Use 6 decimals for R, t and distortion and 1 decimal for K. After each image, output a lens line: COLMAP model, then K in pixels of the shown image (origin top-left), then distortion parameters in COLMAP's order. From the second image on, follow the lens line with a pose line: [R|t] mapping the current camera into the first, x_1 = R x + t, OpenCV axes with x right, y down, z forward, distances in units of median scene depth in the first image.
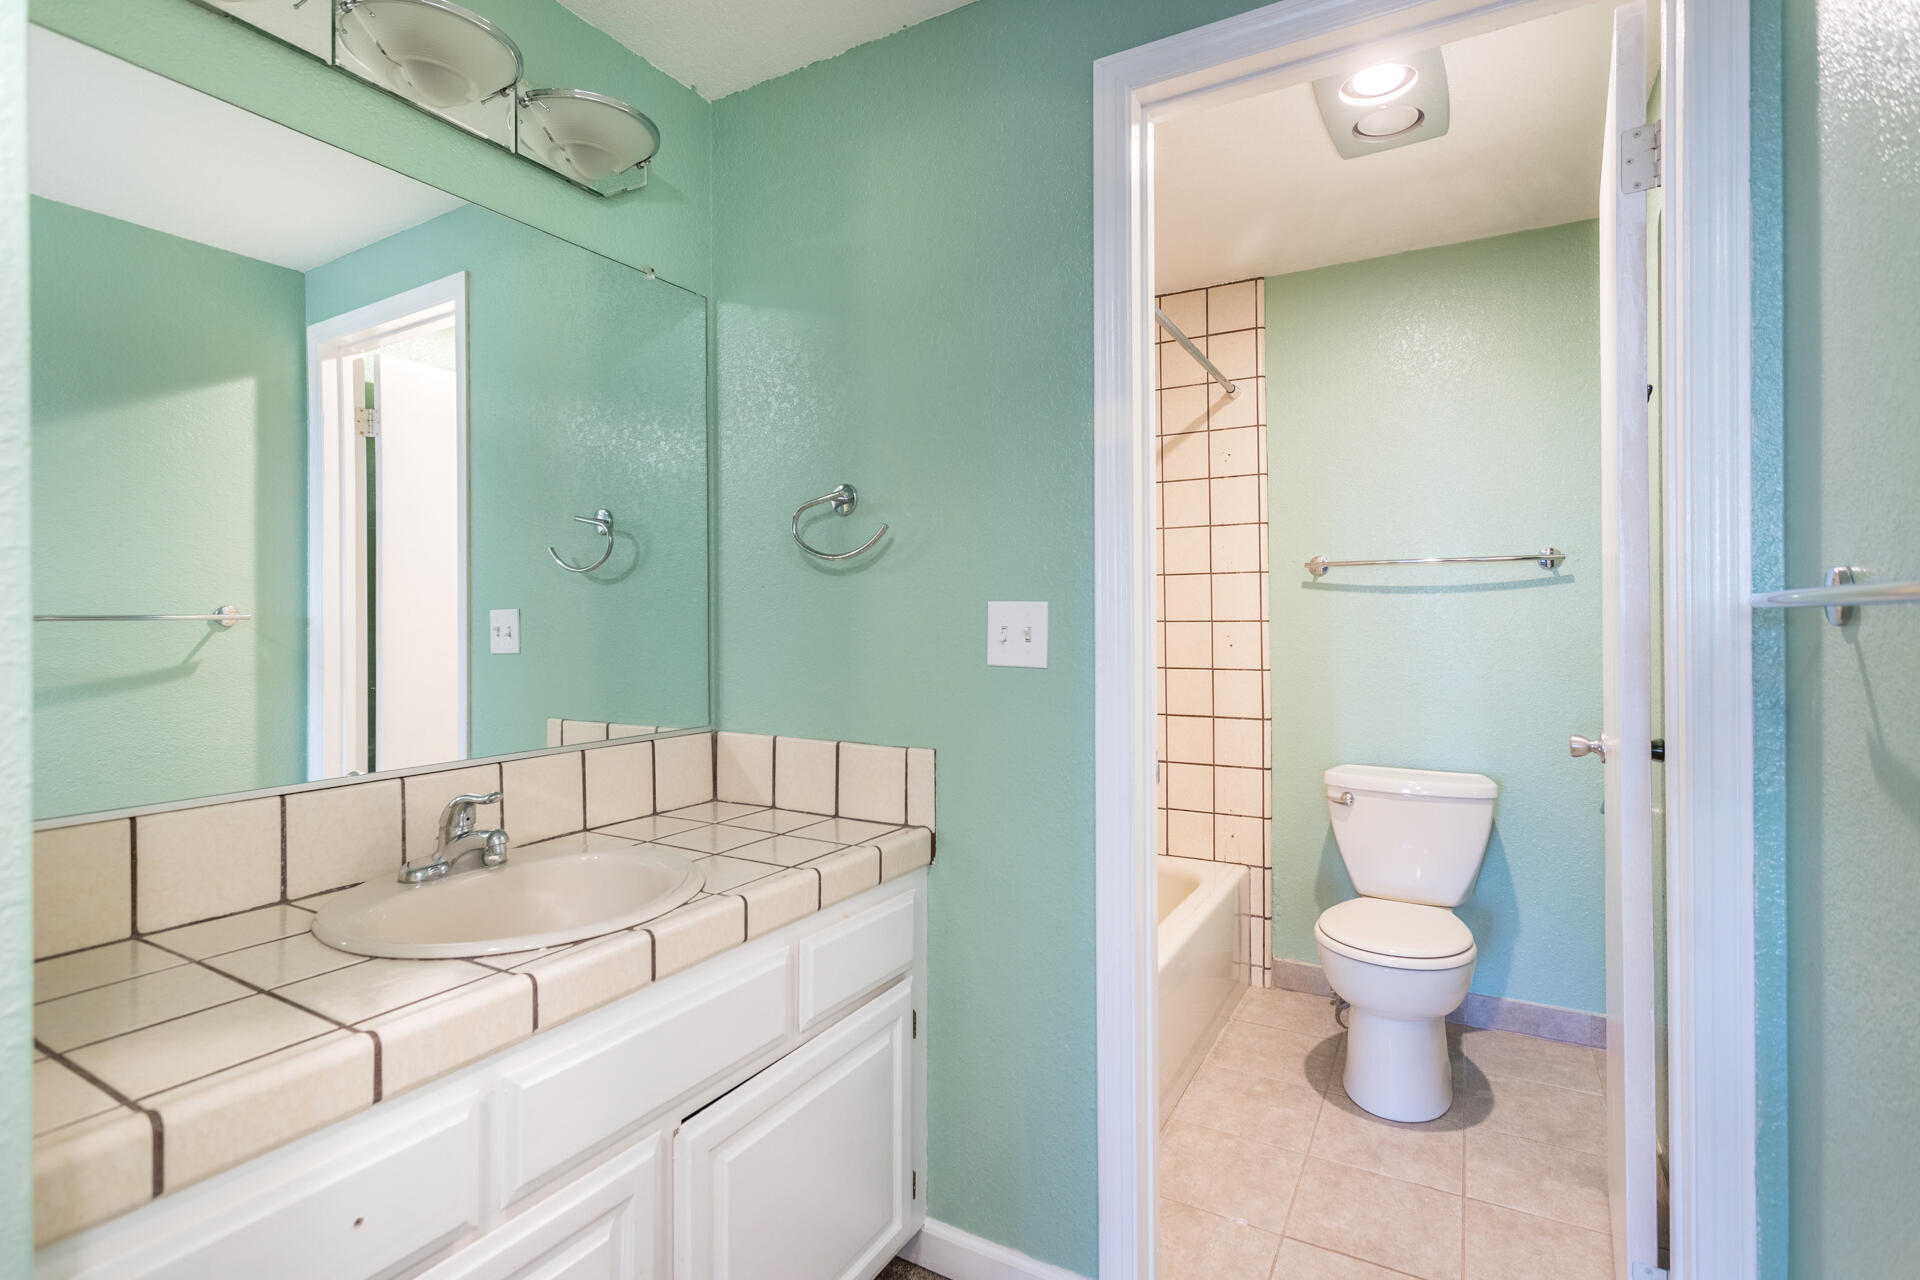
lens RADIAL K [[939.4, 0, 958.9], [0, 939.4, 626.9], [0, 0, 1]] dist [-0.001026, -0.001293]
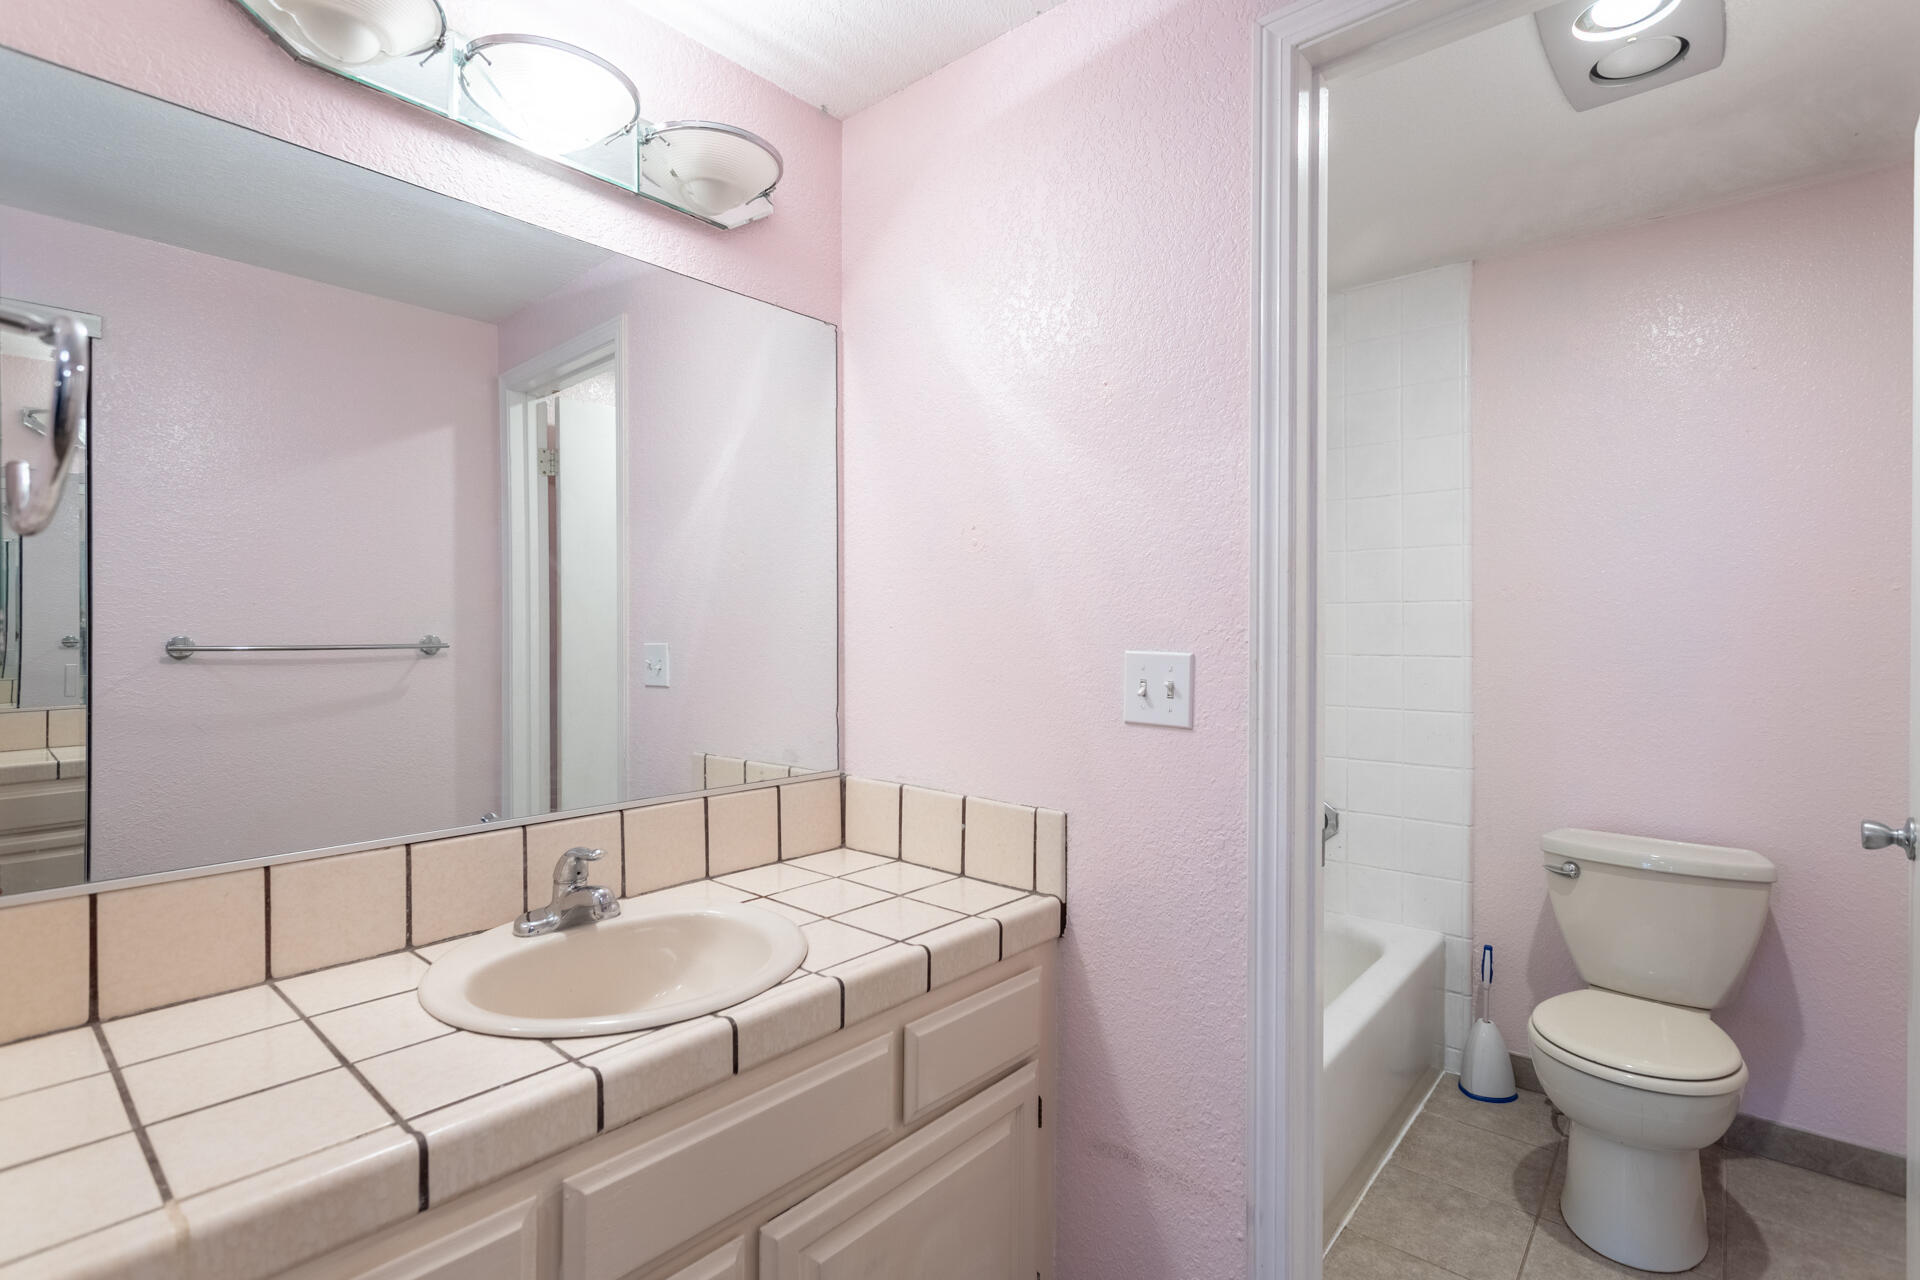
lens RADIAL K [[912.3, 0, 954.2], [0, 912.3, 643.6], [0, 0, 1]] dist [0.001943, -0.002279]
pose [[0.979667, 0.008061, -0.200470, 0.042658], [-0.005865, 0.999916, 0.011547, -0.039985], [0.200547, -0.010136, 0.979632, 0.112267]]
